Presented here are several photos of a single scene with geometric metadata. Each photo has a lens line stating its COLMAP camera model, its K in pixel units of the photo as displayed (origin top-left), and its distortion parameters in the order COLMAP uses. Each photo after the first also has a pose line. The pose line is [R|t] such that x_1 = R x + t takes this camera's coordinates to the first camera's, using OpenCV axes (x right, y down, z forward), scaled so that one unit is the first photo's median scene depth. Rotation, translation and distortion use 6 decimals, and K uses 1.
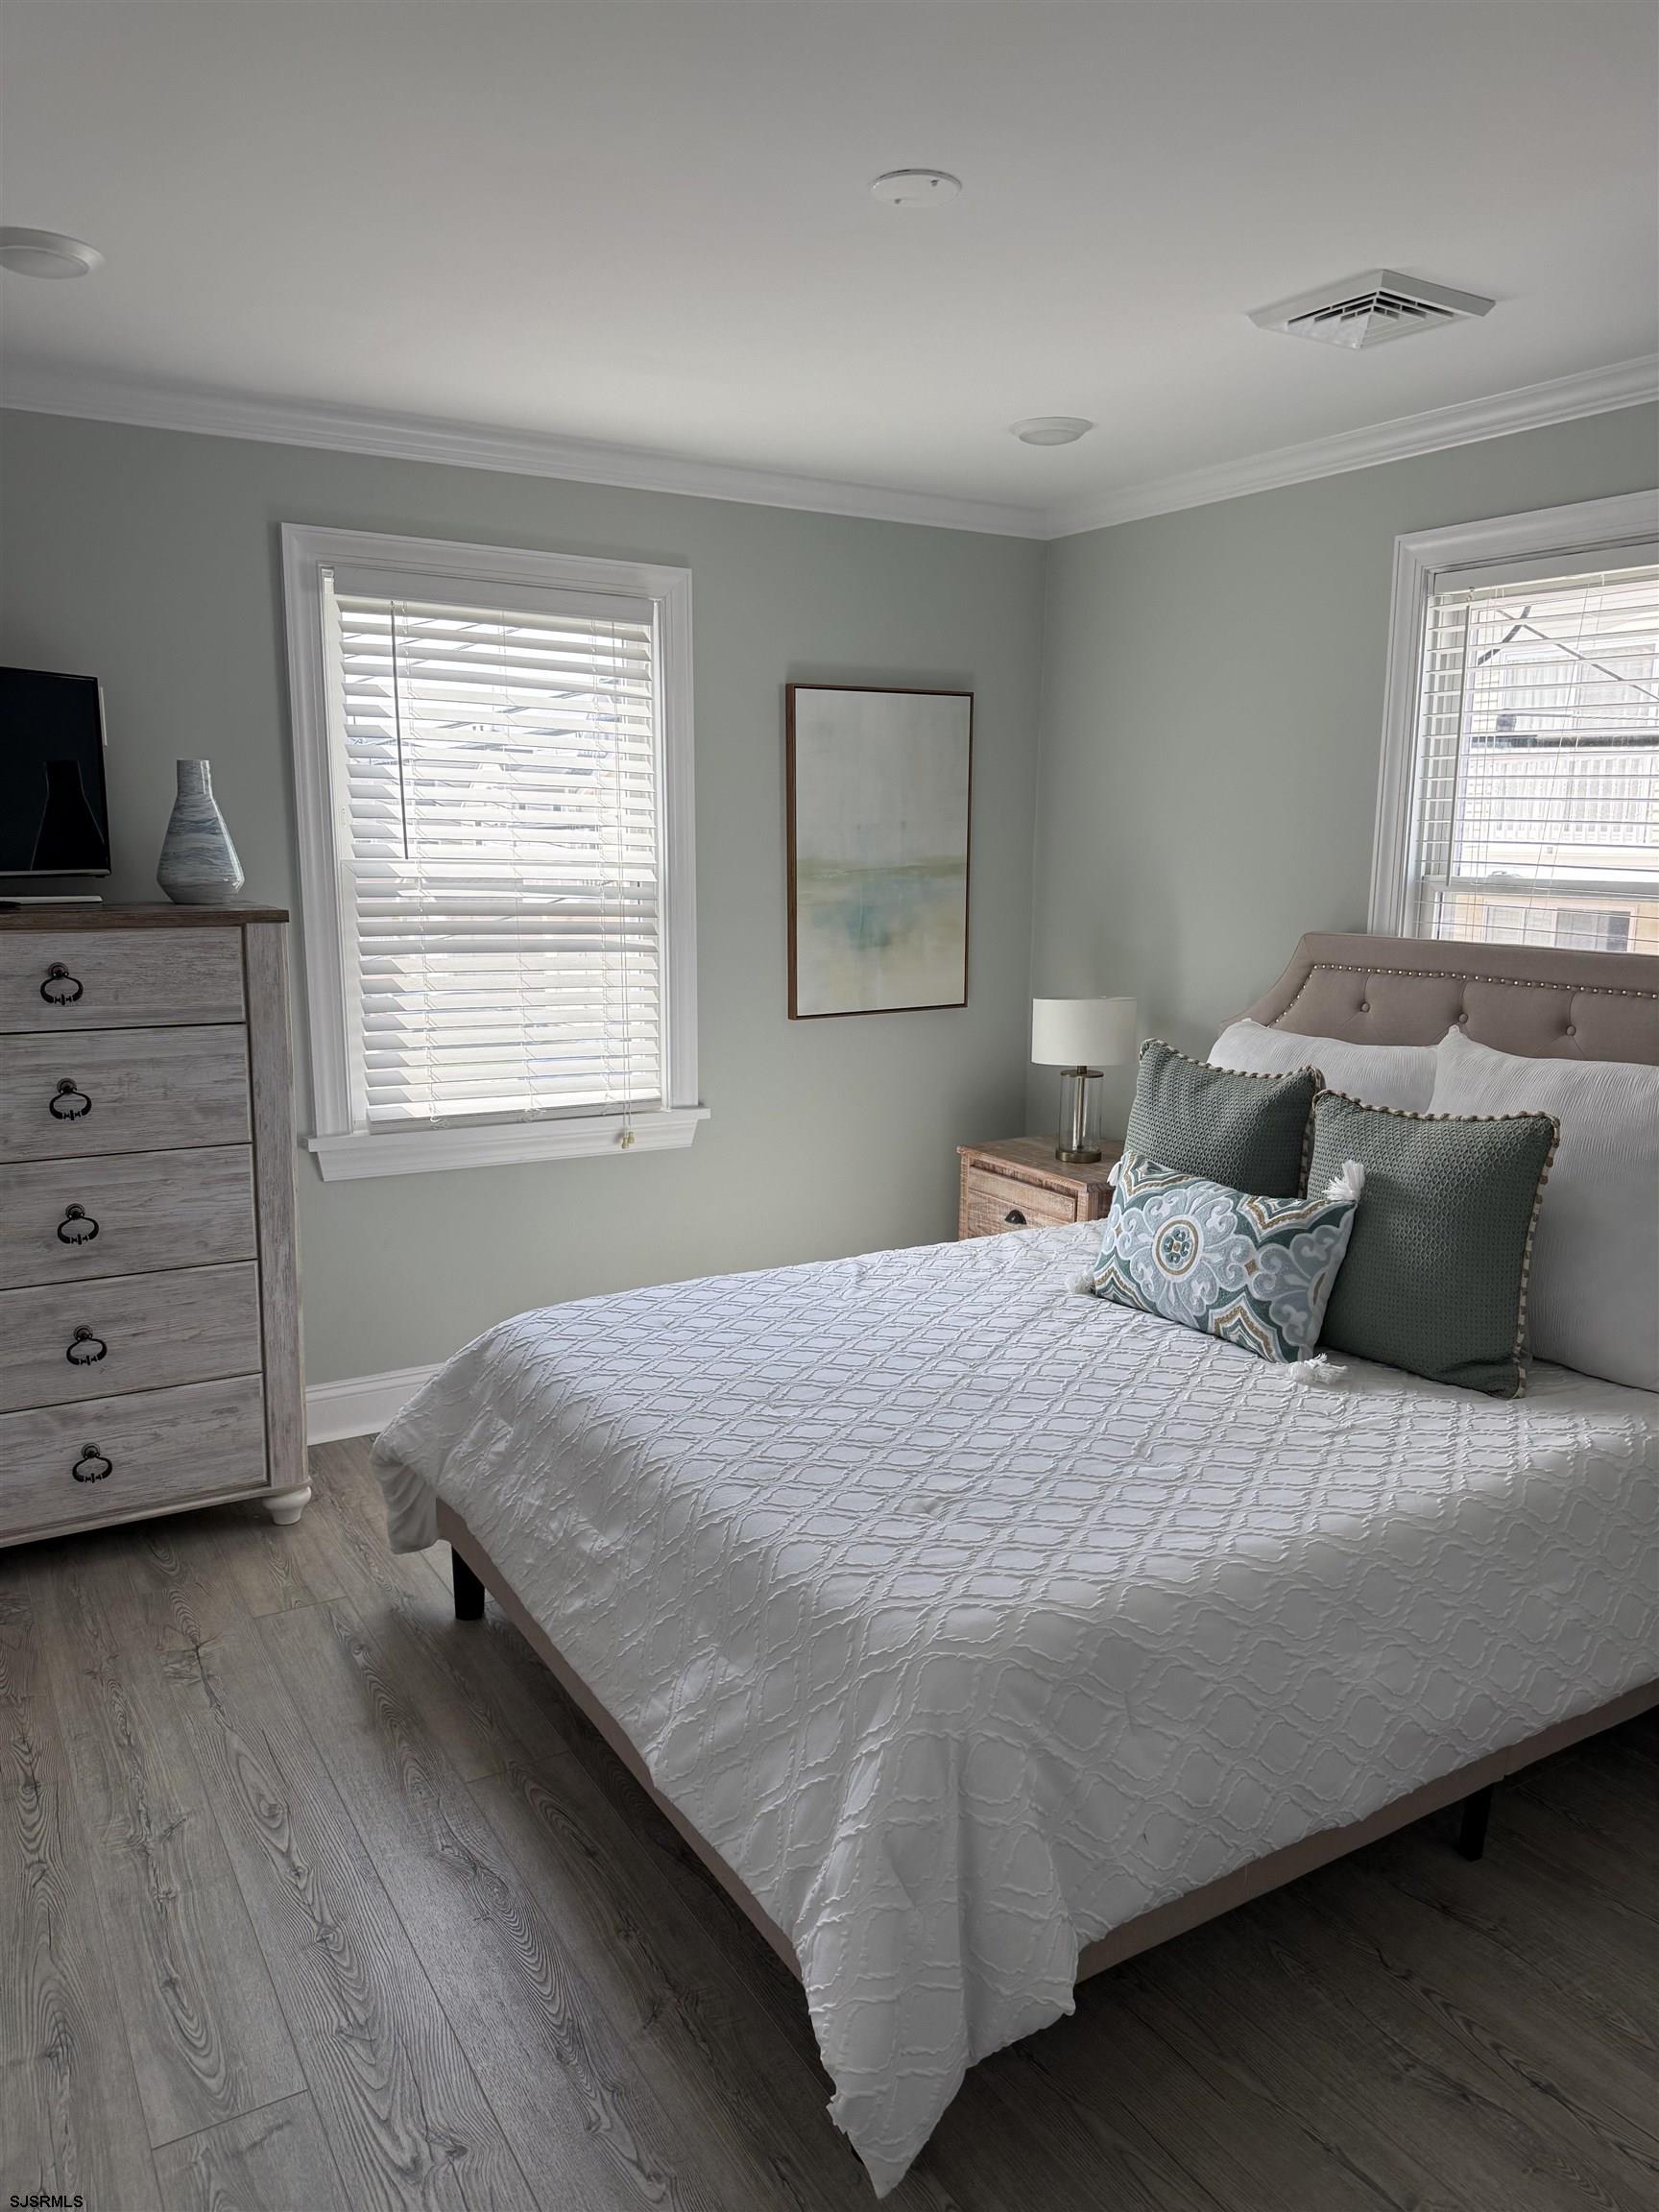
lens RADIAL K [[1559.0, 0, 826.6], [0, 1559.0, 1120.9], [0, 0, 1]] dist [0.059589, -0.066212]
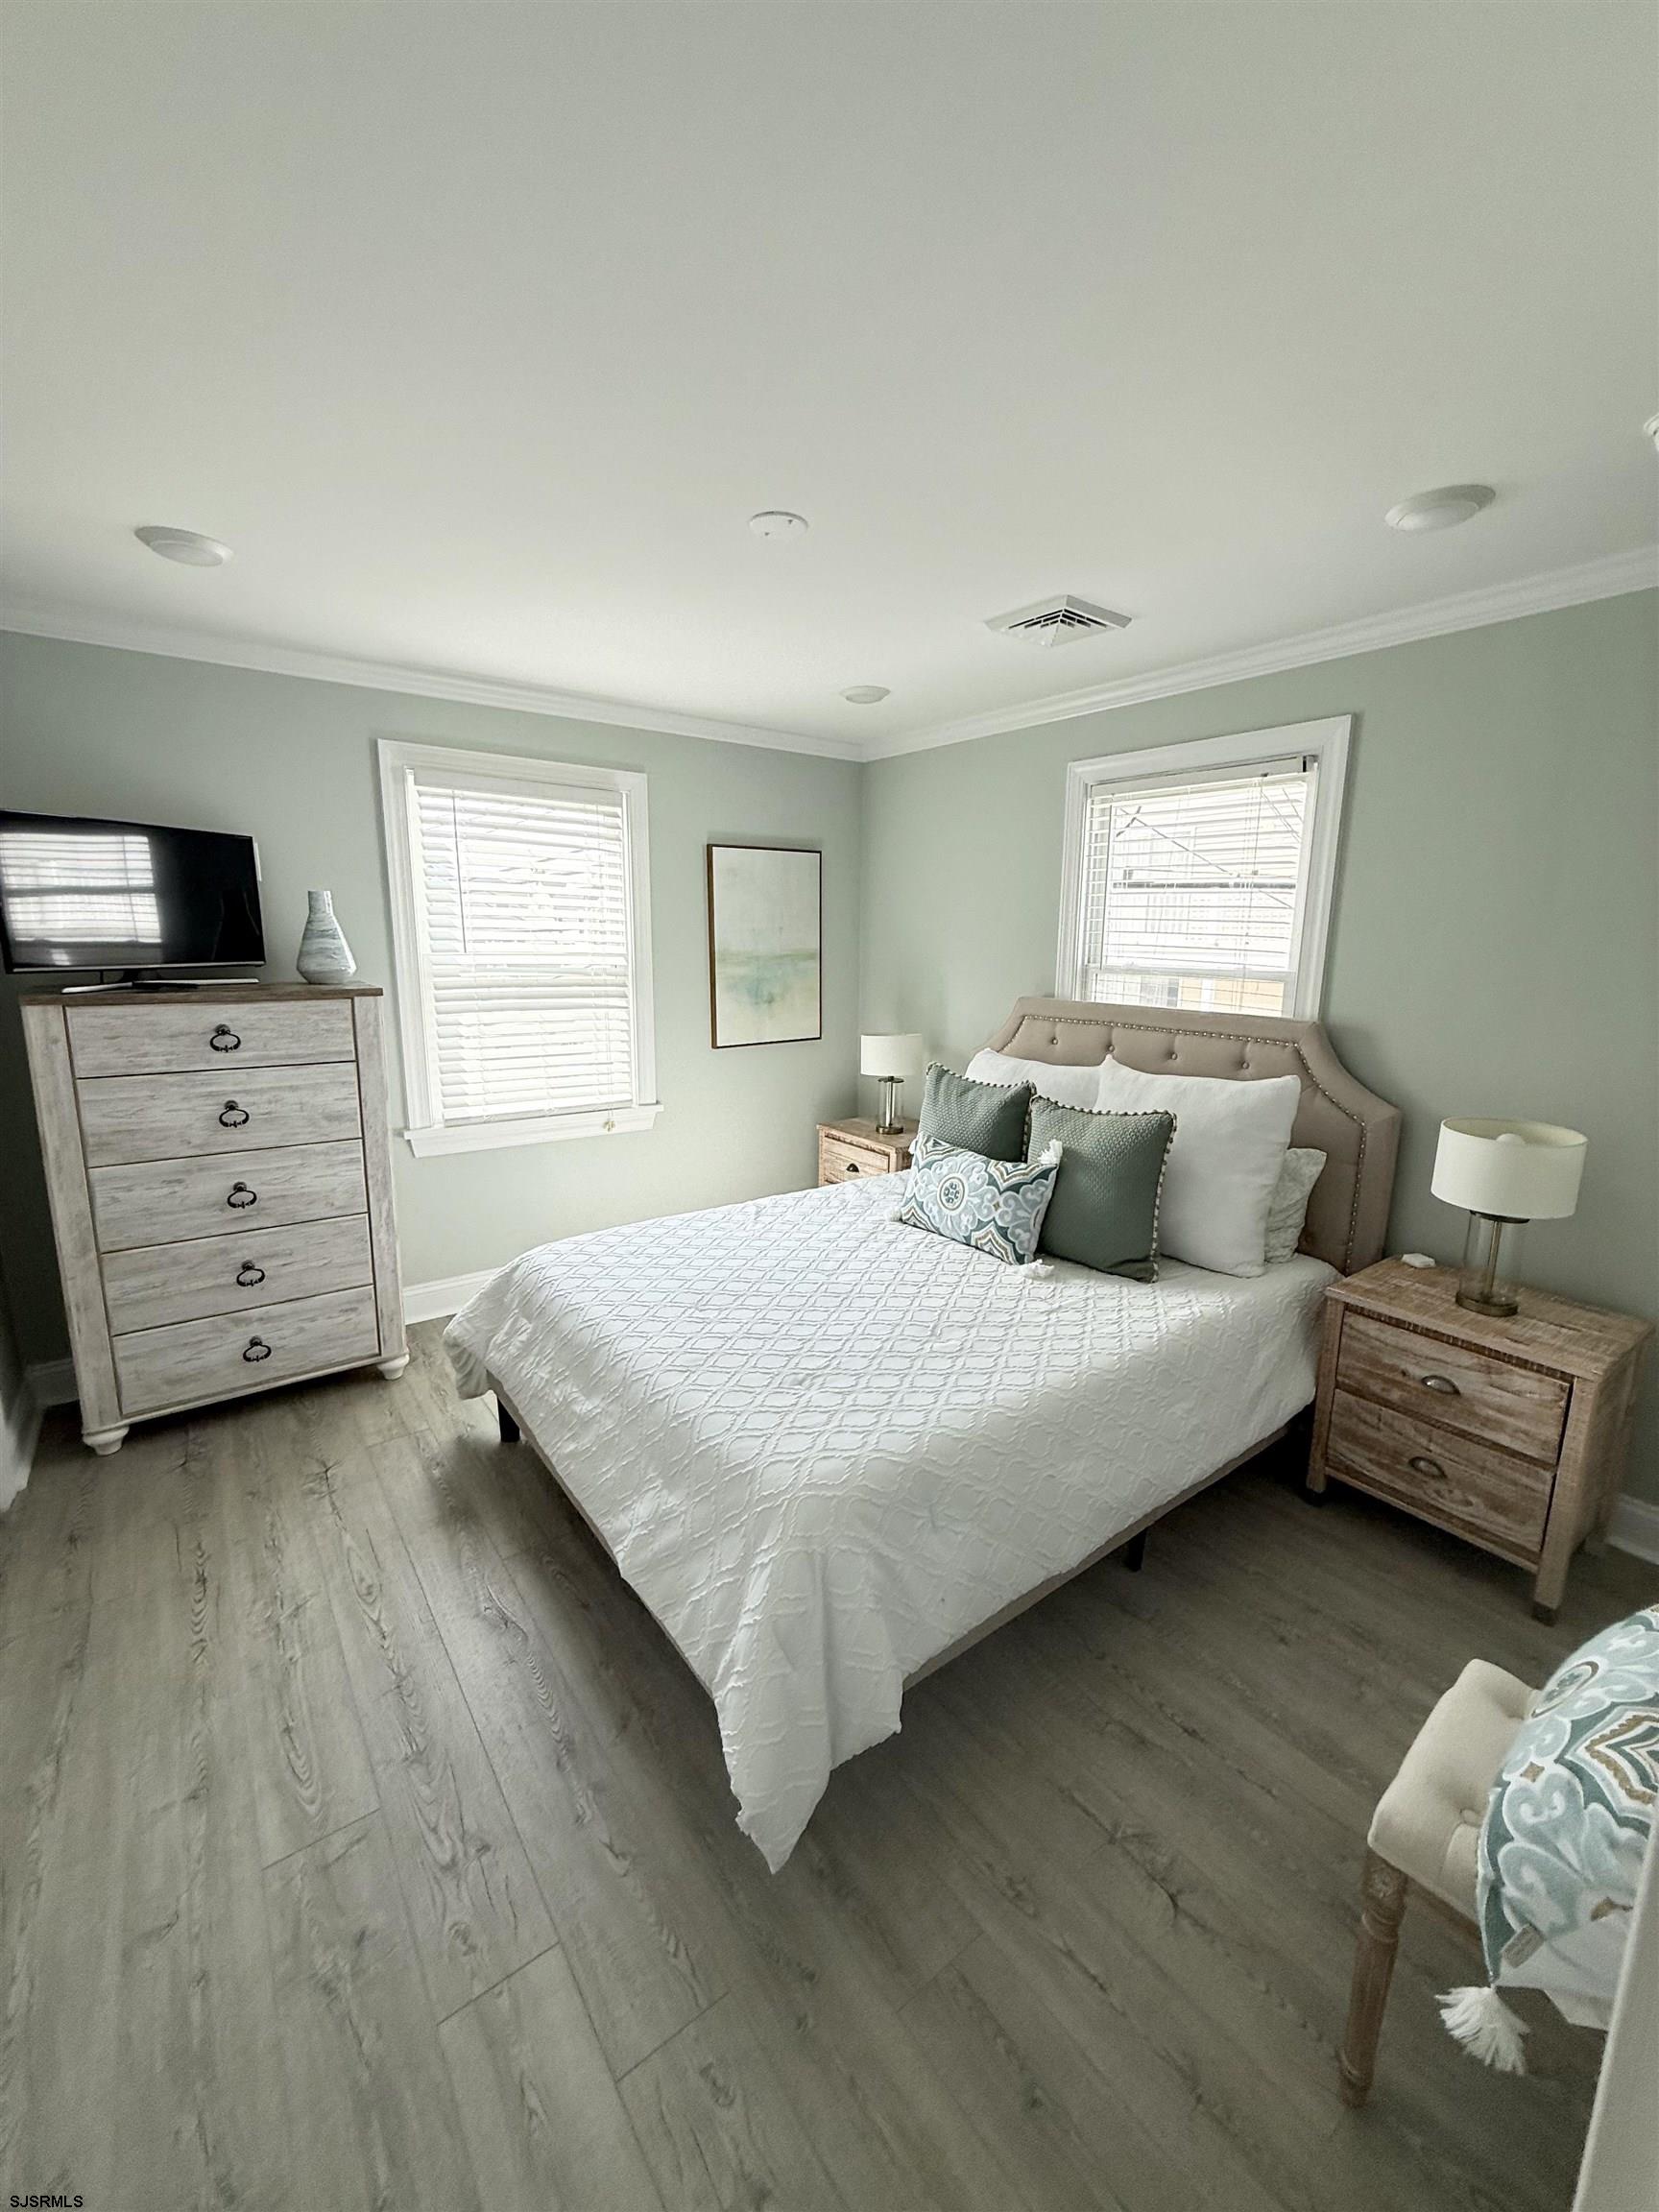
lens RADIAL K [[879.6, 0, 835.4], [0, 879.6, 1096.9], [0, 0, 1]] dist [-0.001231, 0.001959]
pose [[0.994436, -0.017146, 0.103937, 0.011096], [0.016649, 0.999845, 0.005648, -0.027984], [-0.104017, -0.003886, 0.994568, 0.106348]]
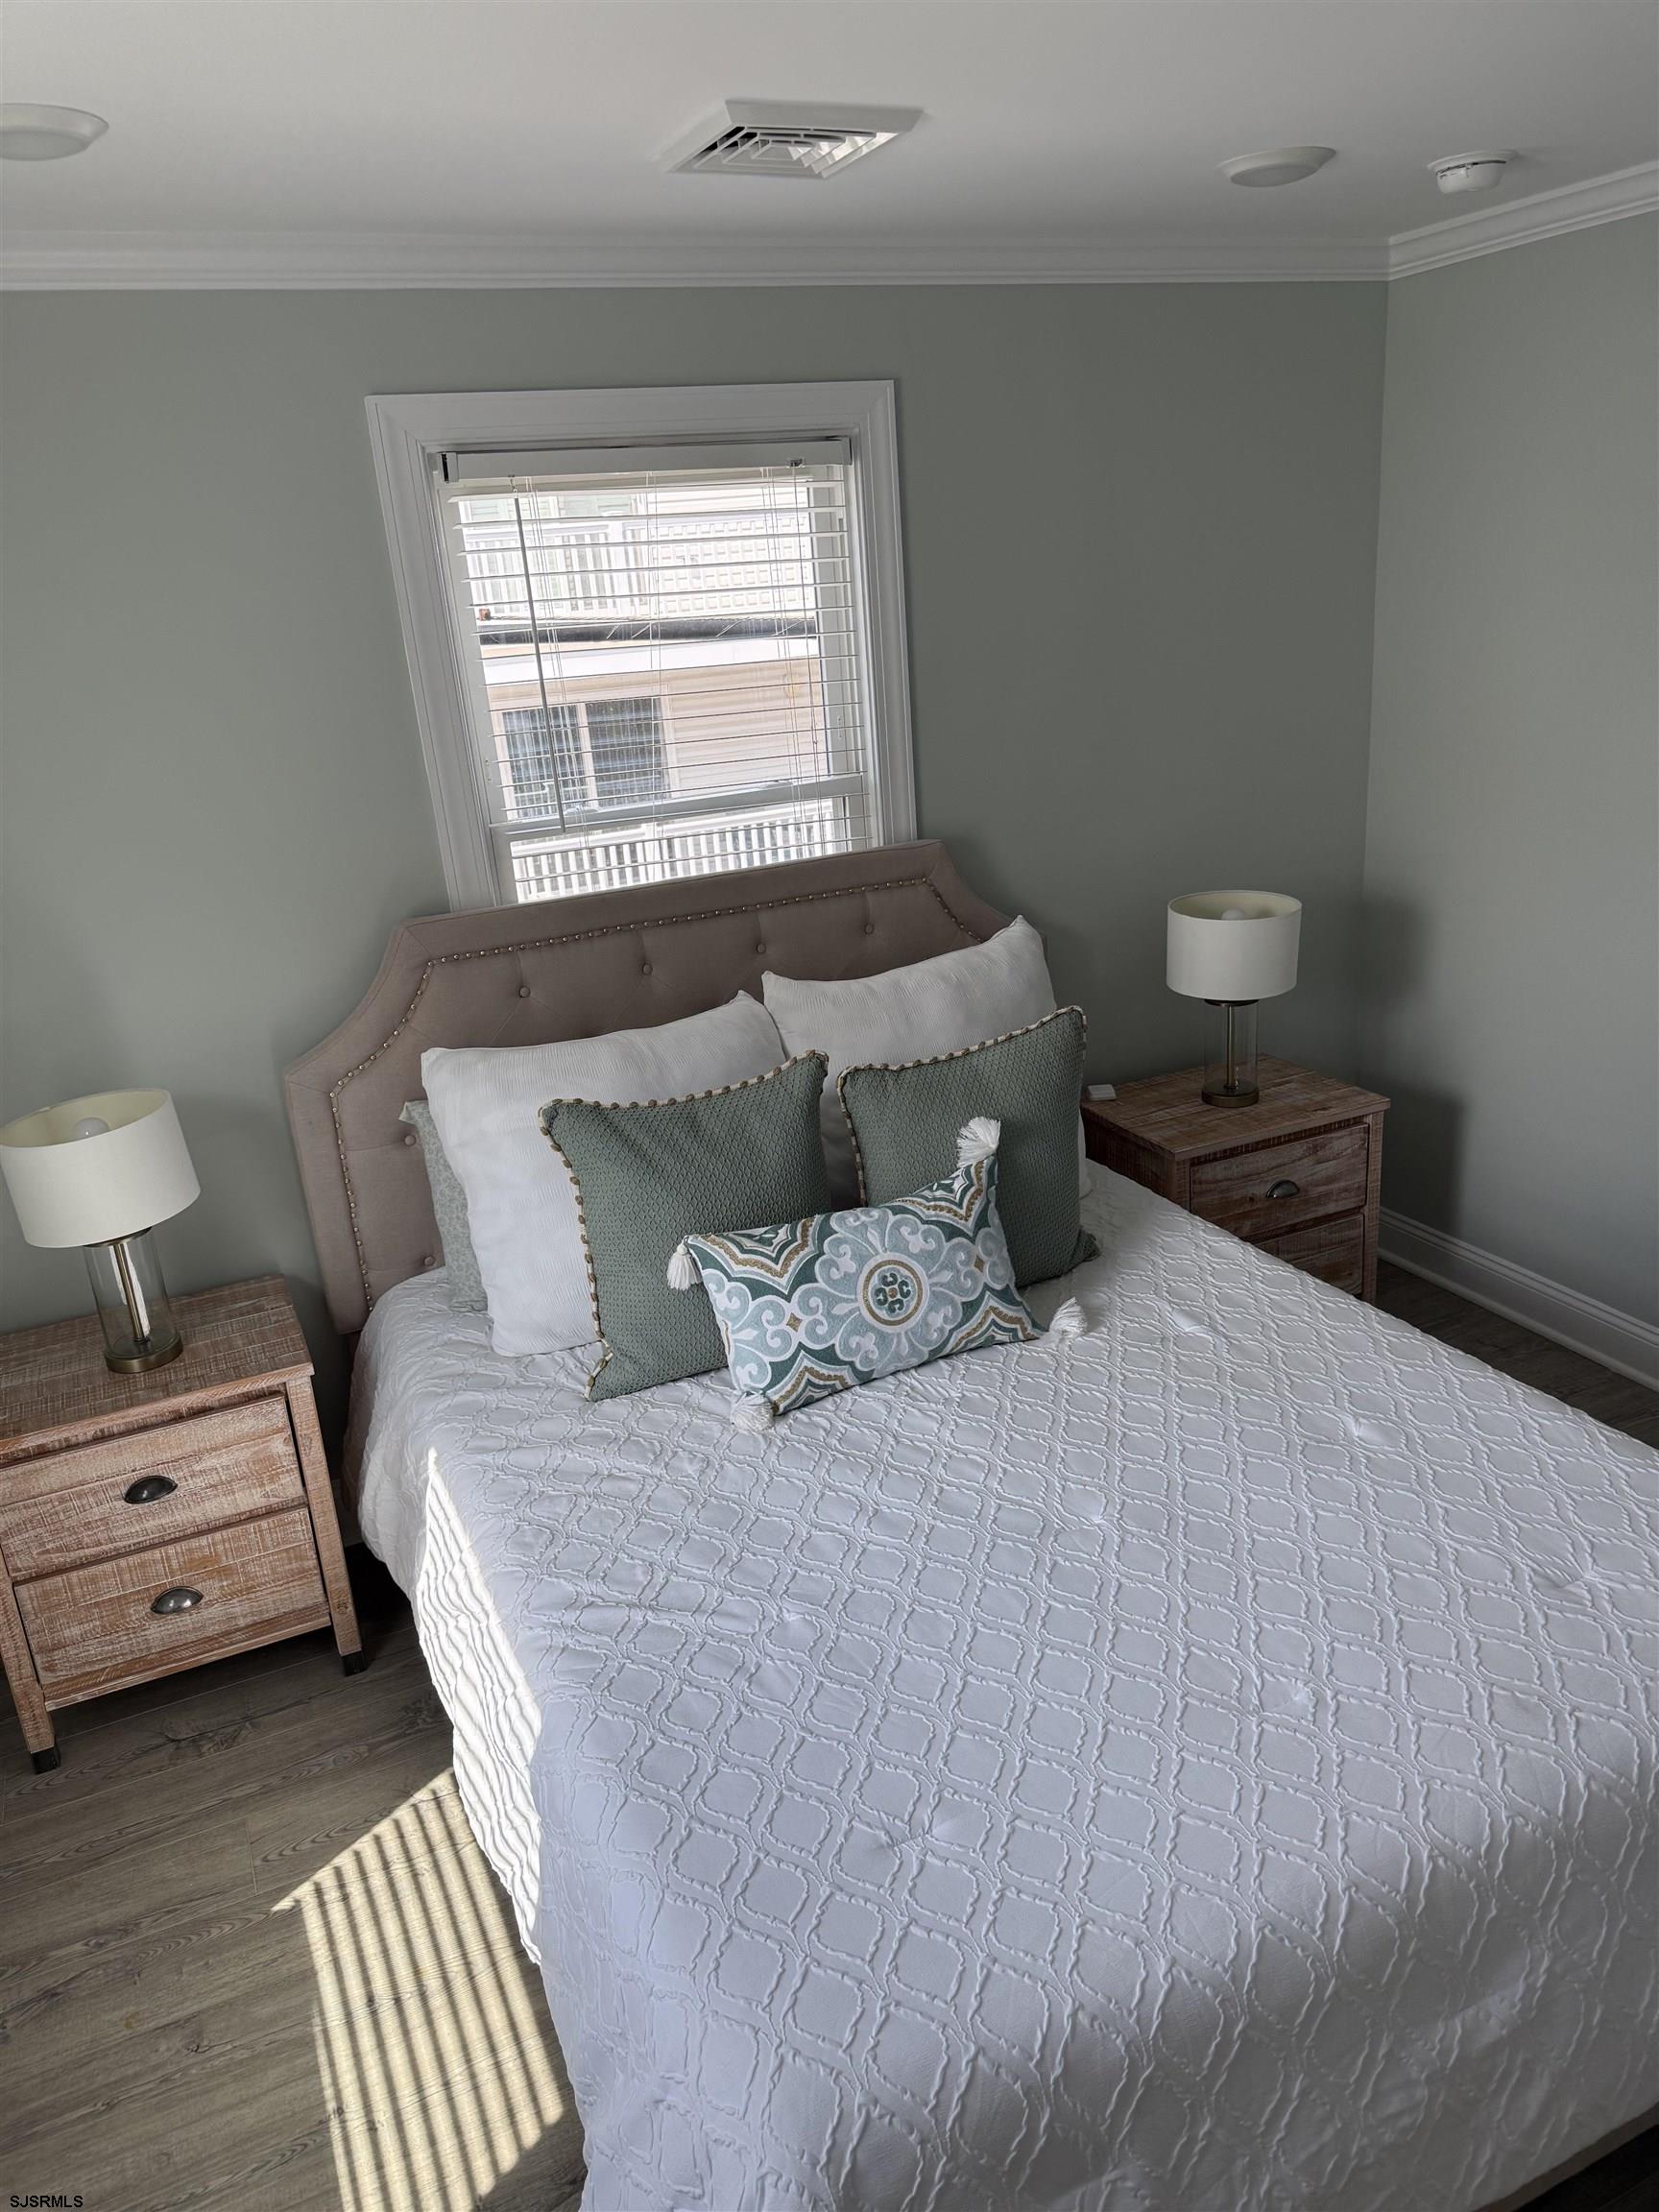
lens RADIAL K [[1559.0, 0, 822.1], [0, 1559.0, 1111.6], [0, 0, 1]] dist [0.059589, -0.066212]
pose [[0.111964, -0.340115, 0.933695, -0.550713], [0.257432, 0.917453, 0.303329, -0.283567], [-0.959788, 0.206401, 0.190278, 0.884618]]
